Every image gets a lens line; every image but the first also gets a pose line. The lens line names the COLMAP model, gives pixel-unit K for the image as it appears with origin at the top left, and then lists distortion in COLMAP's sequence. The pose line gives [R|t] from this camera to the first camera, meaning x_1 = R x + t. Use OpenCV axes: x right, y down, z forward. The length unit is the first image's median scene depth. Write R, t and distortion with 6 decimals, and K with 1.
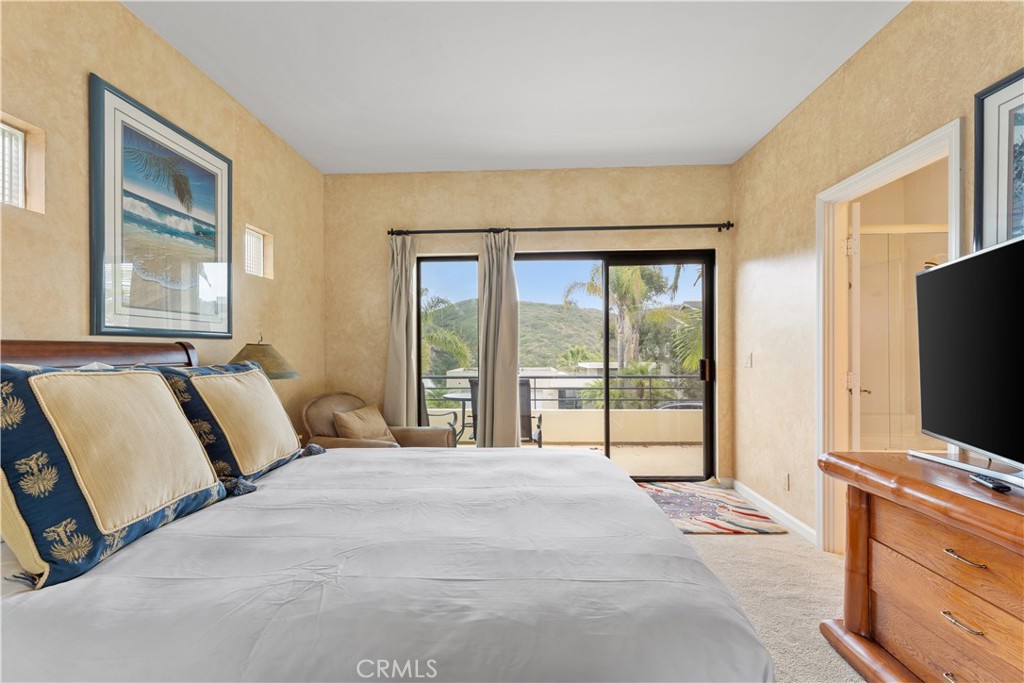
lens RADIAL K [[462.9, 0, 518.4], [0, 462.9, 352.2], [0, 0, 1]] dist [0.001964, -0.001307]
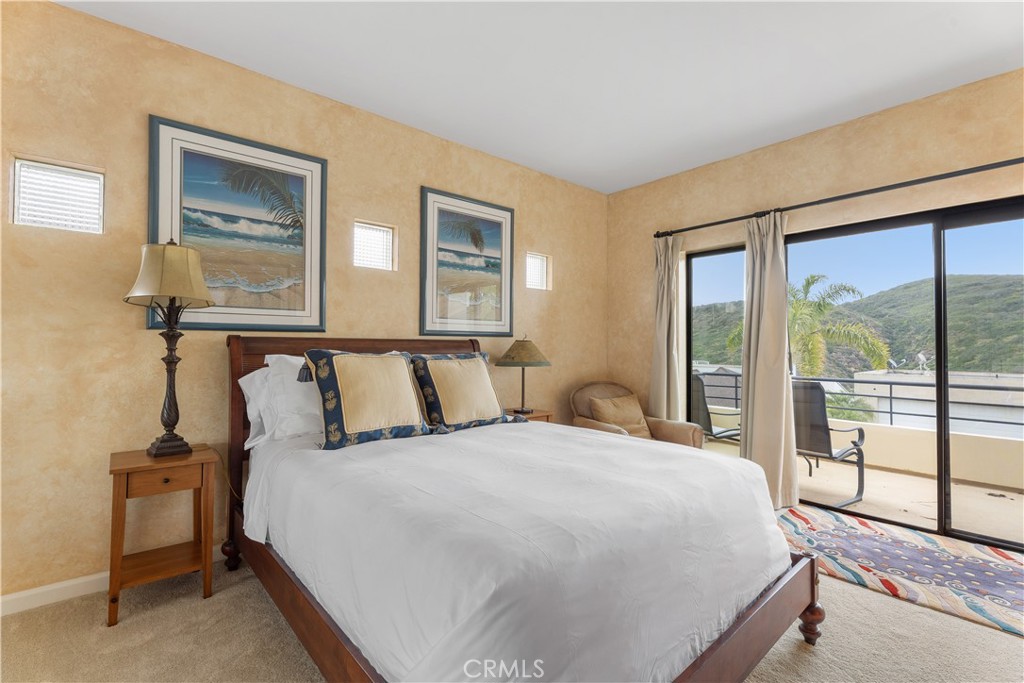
lens RADIAL K [[471.4, 0, 517.2], [0, 471.4, 337.7], [0, 0, 1]] dist [0.001604, -0.000034]
pose [[0.678845, -0.004982, -0.734264, 0.454382], [-0.011081, 0.999794, -0.017029, -0.001610], [0.734198, 0.019696, 0.678650, 0.049651]]
